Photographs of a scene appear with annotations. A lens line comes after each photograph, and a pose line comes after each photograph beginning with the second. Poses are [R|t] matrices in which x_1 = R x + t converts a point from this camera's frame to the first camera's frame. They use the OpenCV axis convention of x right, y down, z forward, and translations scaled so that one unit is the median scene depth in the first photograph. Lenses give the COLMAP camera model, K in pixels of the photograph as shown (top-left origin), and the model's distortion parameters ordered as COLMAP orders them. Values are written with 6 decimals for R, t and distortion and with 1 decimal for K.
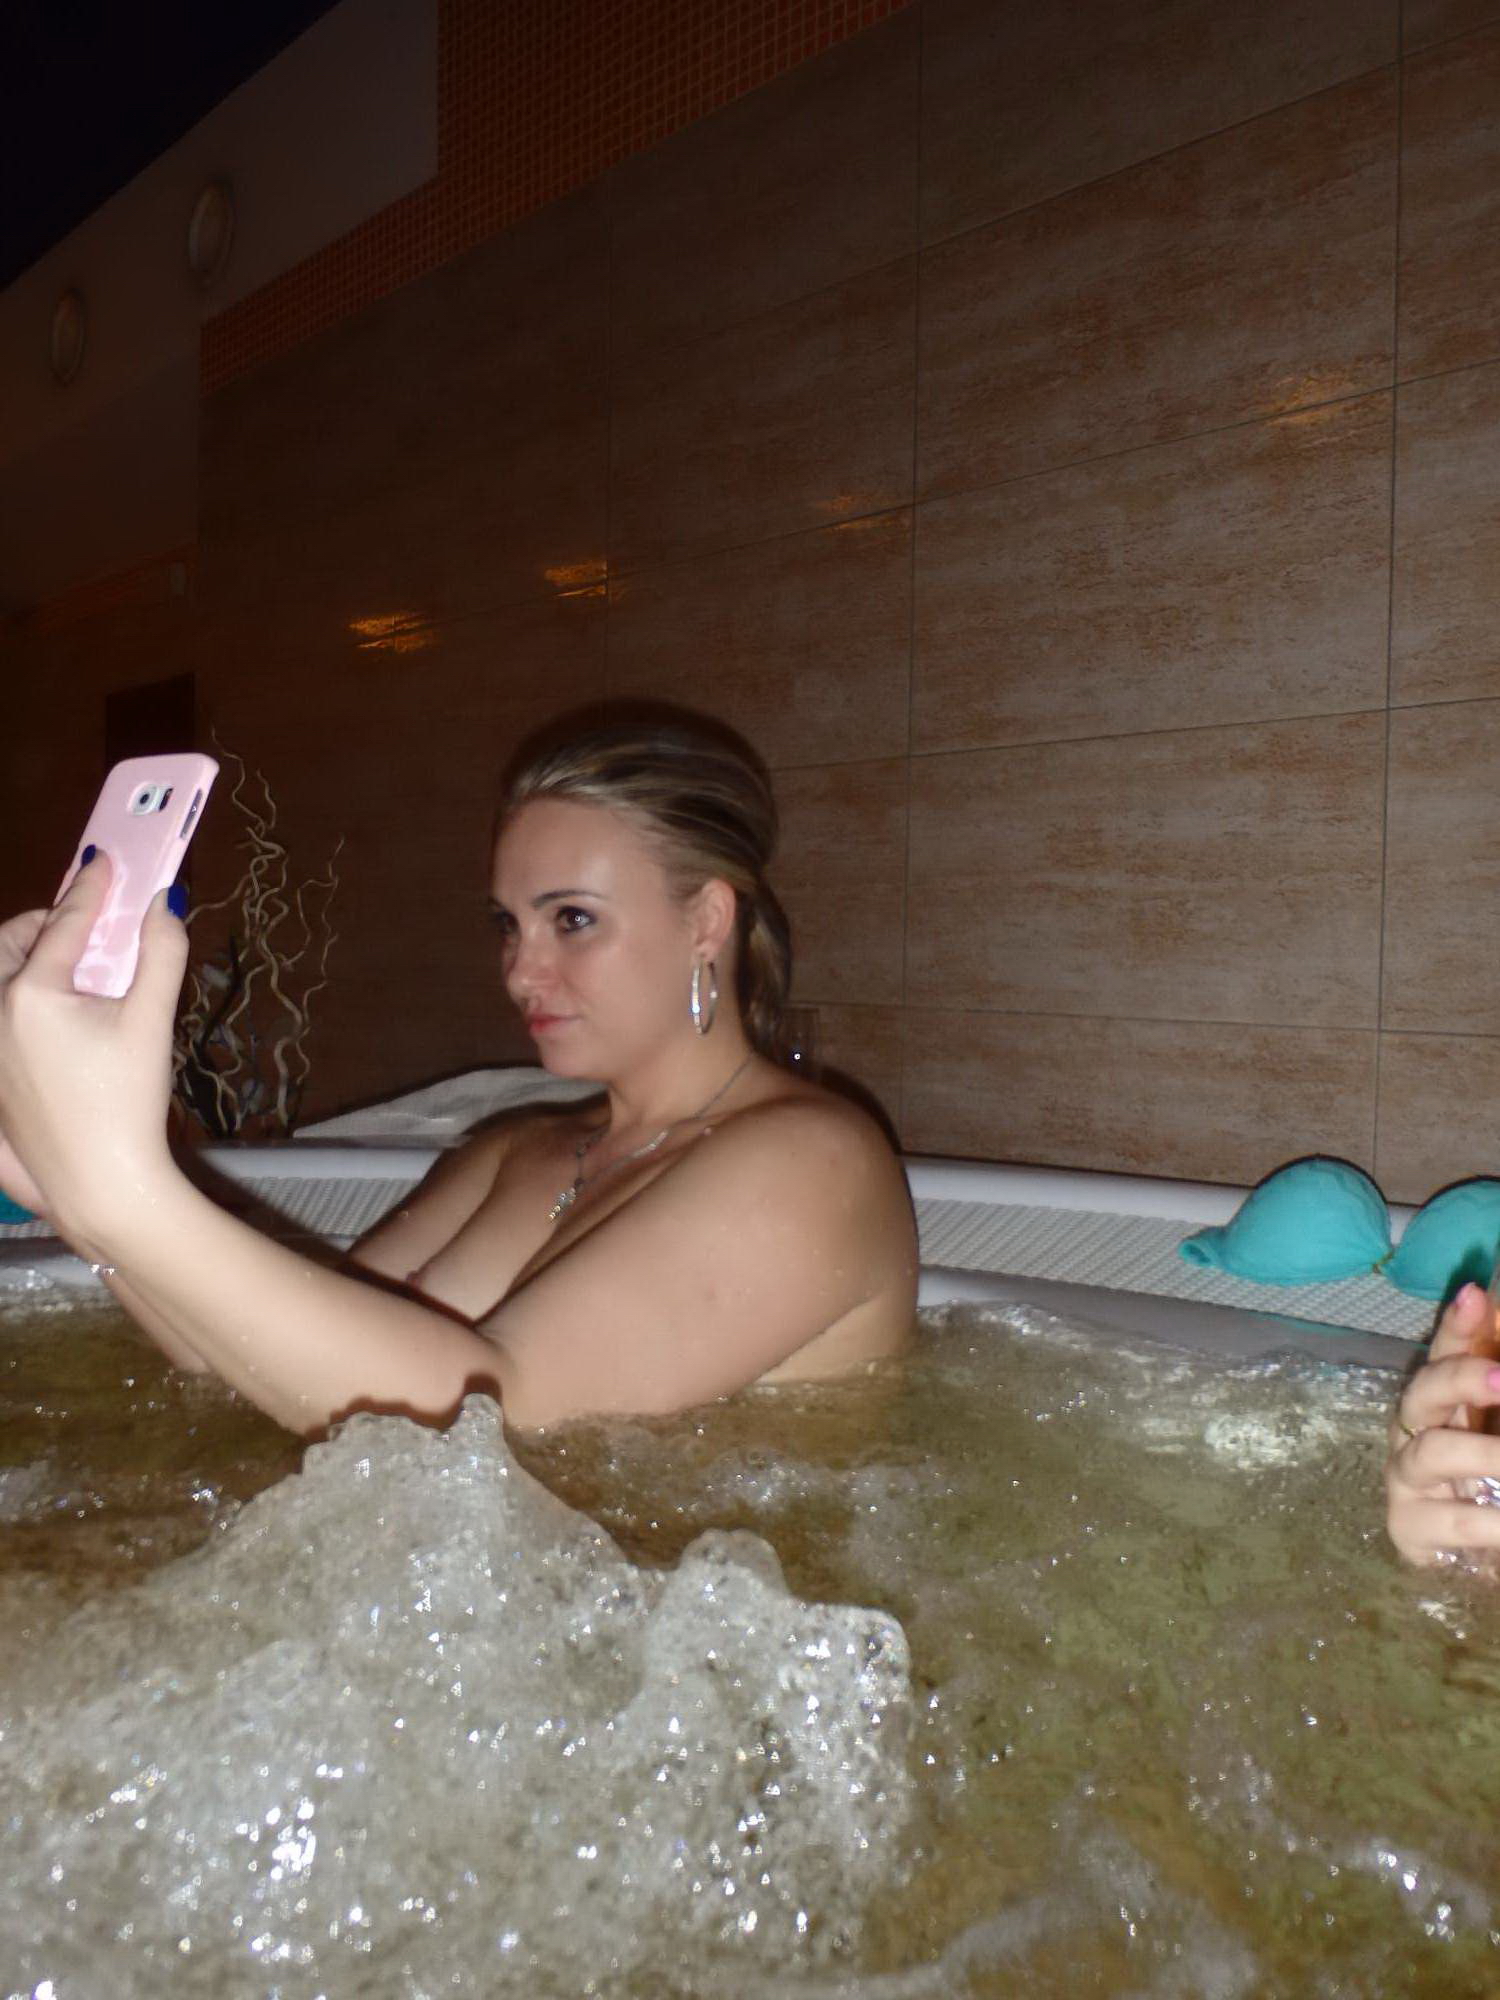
lens RADIAL K [[1639.0, 0, 756.1], [0, 1639.0, 992.9], [0, 0, 1]] dist [-0.003619, -0.000615]
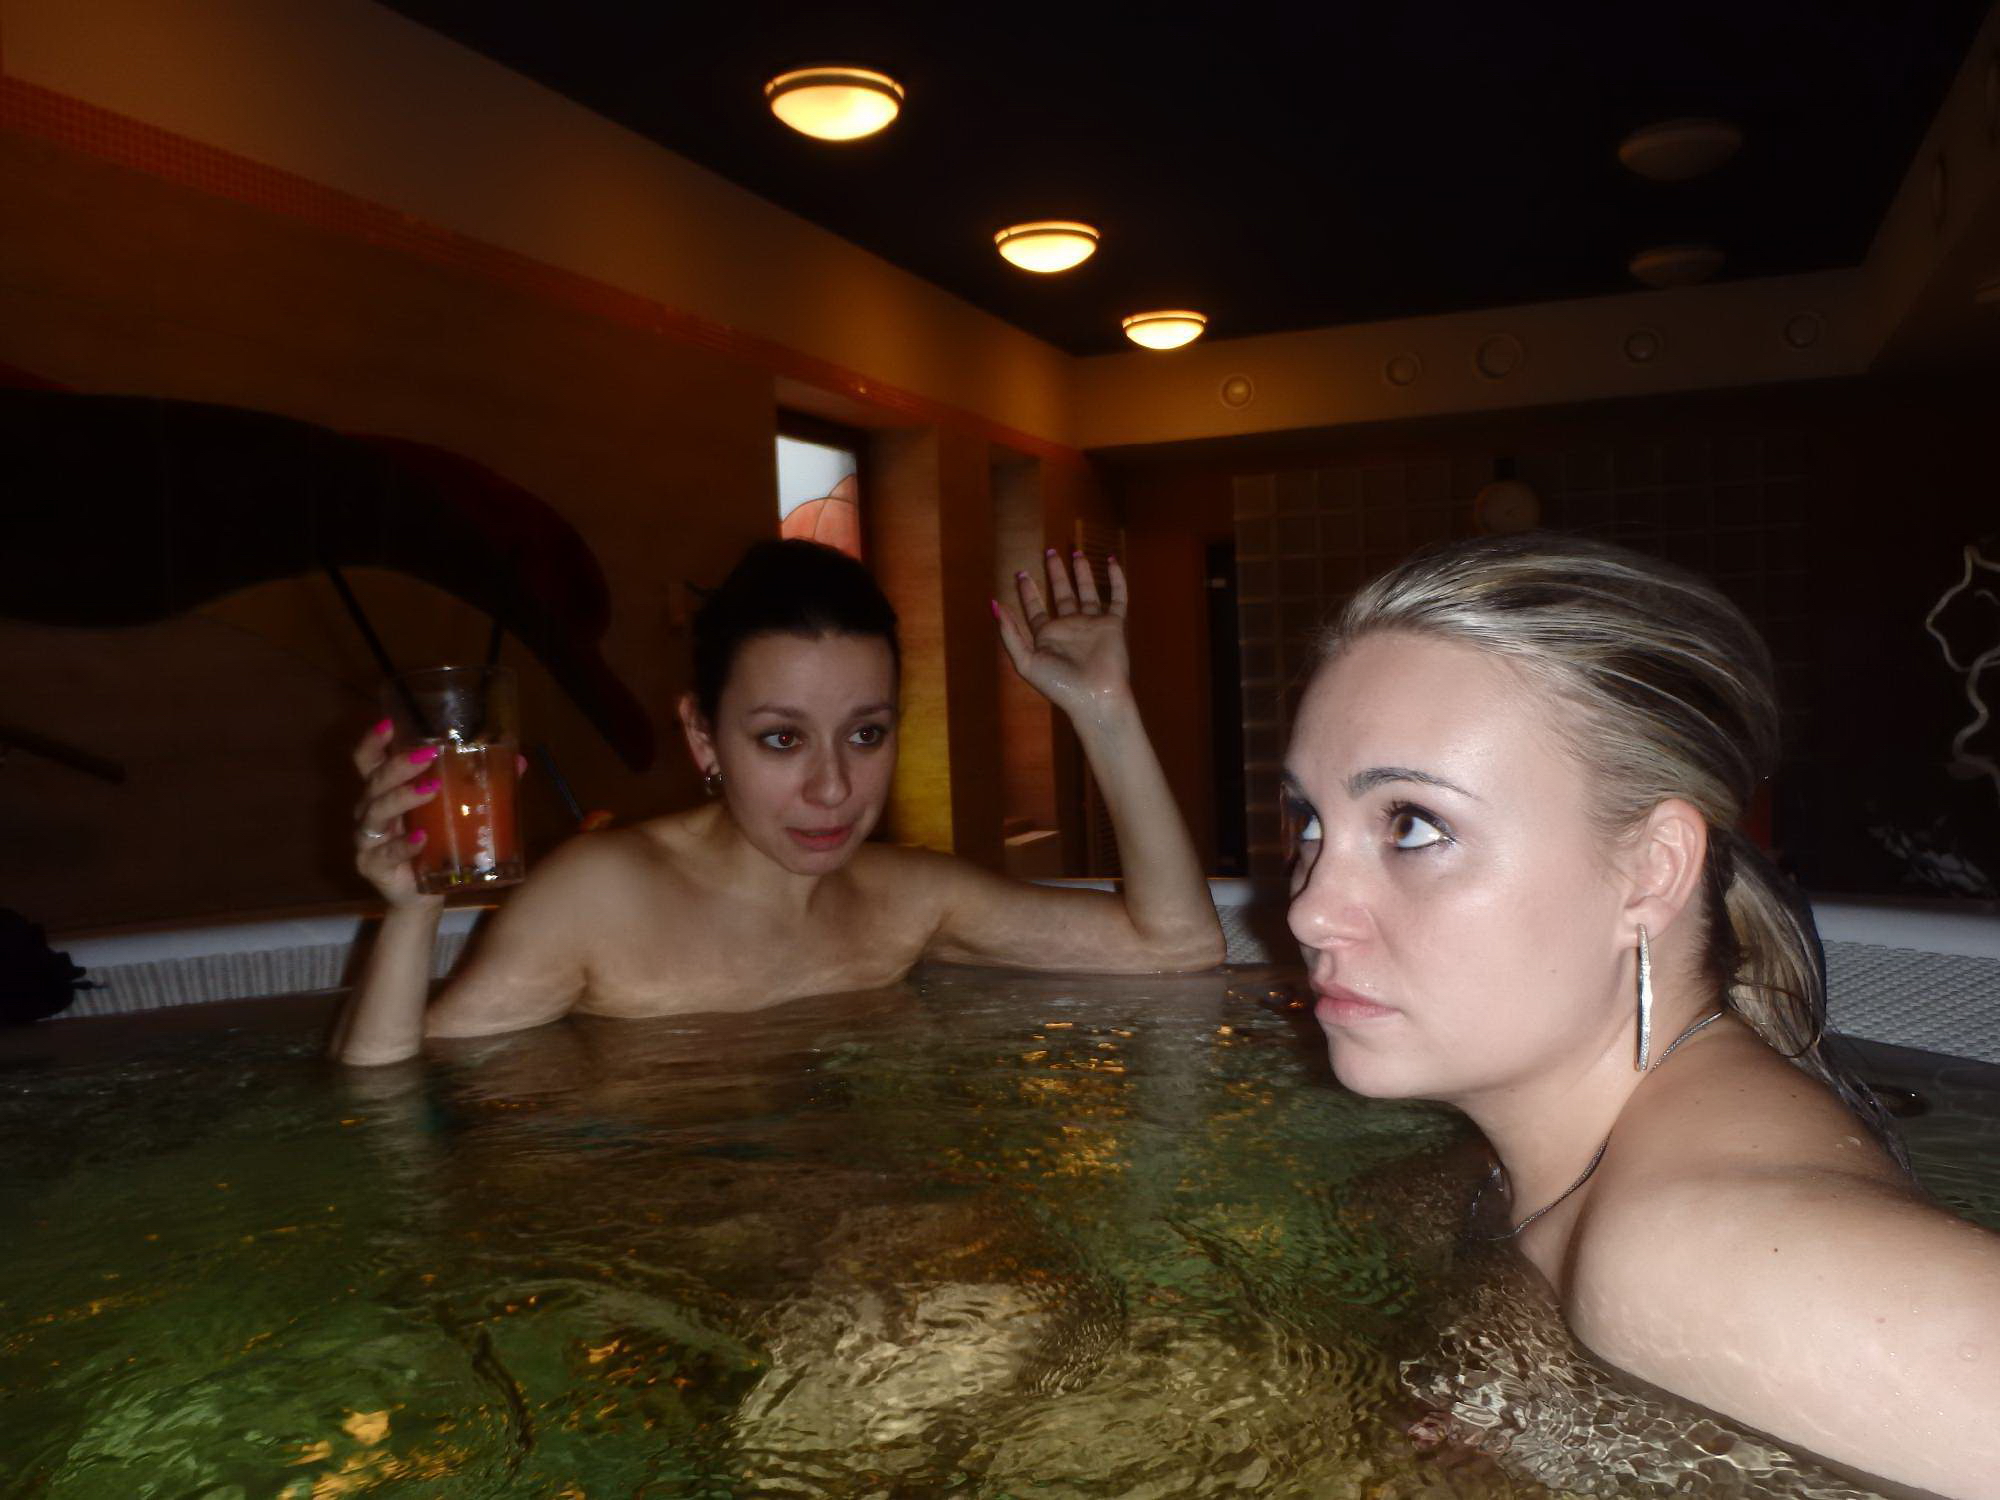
lens RADIAL K [[1639.0, 0, 998.2], [0, 1639.0, 749.3], [0, 0, 1]] dist [-0.003619, -0.000615]
pose [[0.931119, 0.152308, -0.331390, -0.058461], [-0.167088, 0.985806, -0.016396, -0.036992], [0.324189, 0.070638, 0.943351, 0.377233]]
